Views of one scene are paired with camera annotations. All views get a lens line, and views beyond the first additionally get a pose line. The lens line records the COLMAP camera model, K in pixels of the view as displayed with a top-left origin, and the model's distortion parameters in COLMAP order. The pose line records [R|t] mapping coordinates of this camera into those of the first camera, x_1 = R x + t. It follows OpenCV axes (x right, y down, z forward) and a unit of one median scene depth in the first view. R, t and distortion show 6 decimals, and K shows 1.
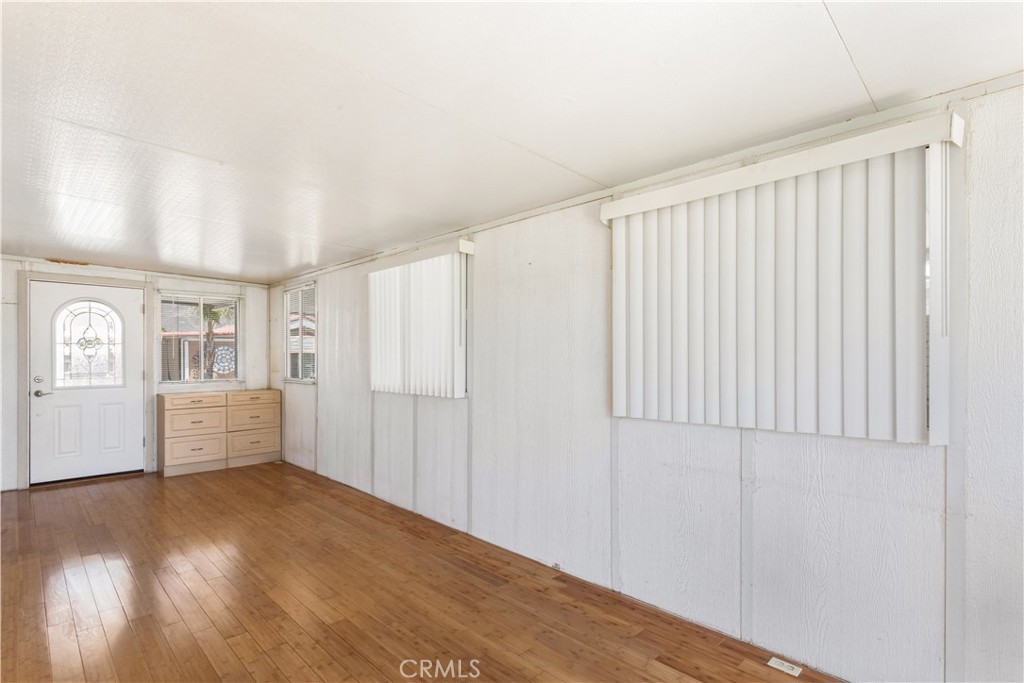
lens RADIAL K [[501.3, 0, 510.3], [0, 501.3, 352.0], [0, 0, 1]] dist [-0.004013, 0.003254]
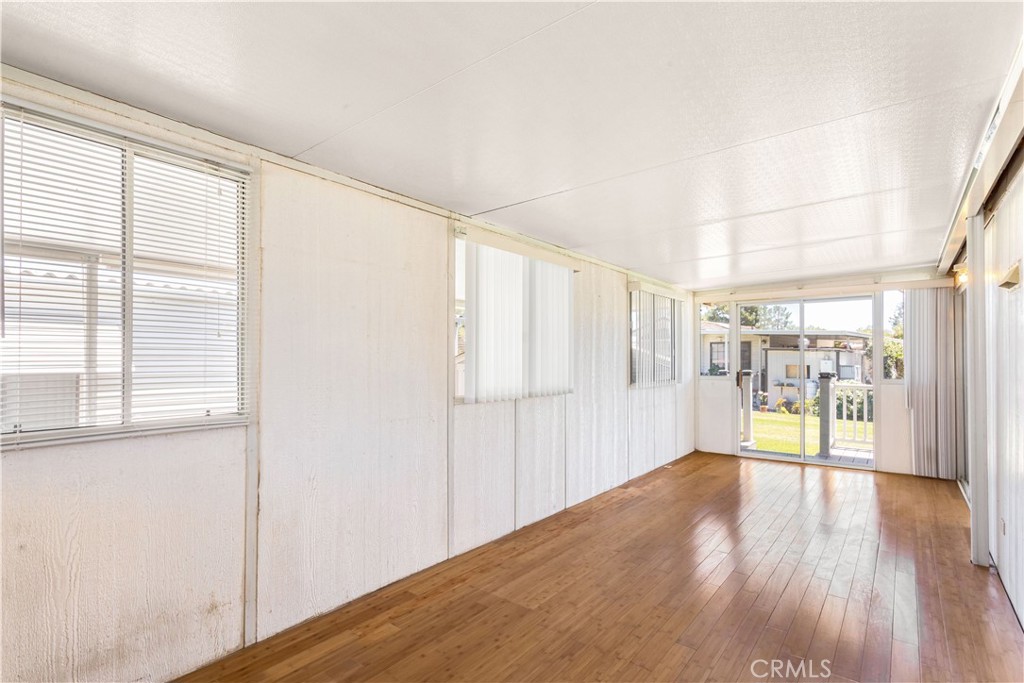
lens RADIAL K [[501.3, 0, 512.5], [0, 501.3, 348.3], [0, 0, 1]] dist [-0.004013, 0.003254]
pose [[-0.129755, 0.023345, 0.991271, -0.936769], [-0.008781, 0.999657, -0.024692, 0.012992], [-0.991507, -0.011908, -0.129506, 0.966106]]
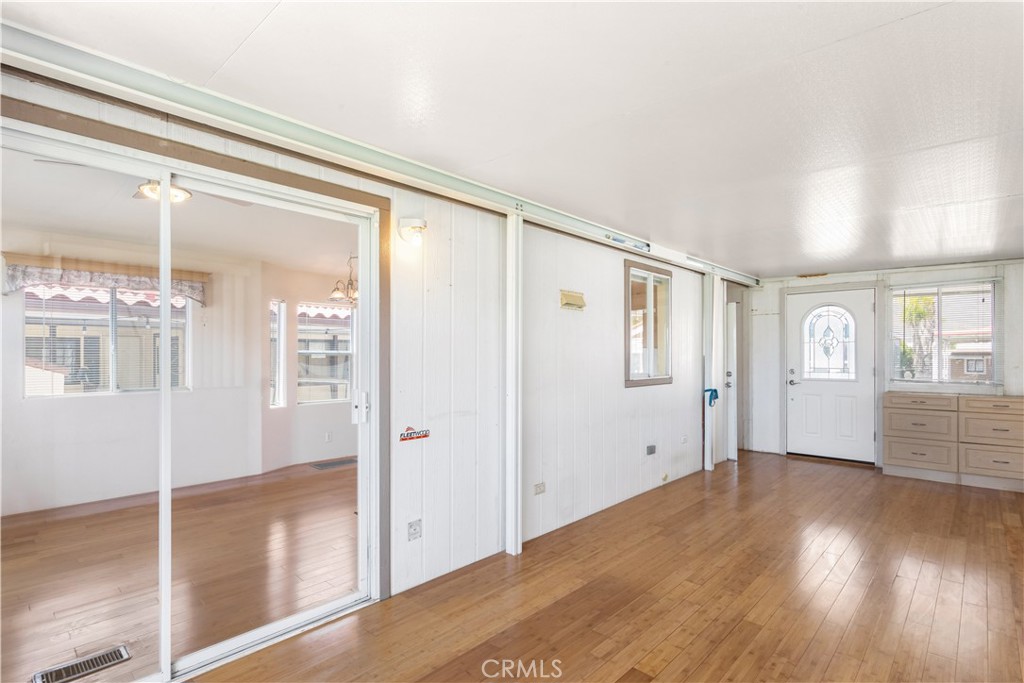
lens RADIAL K [[501.3, 0, 510.0], [0, 501.3, 347.2], [0, 0, 1]] dist [-0.004013, 0.003254]
pose [[0.032630, -0.011634, -0.999400, 0.320292], [0.010430, 0.999882, -0.011299, -0.000278], [0.999413, -0.010055, 0.032747, 0.248127]]
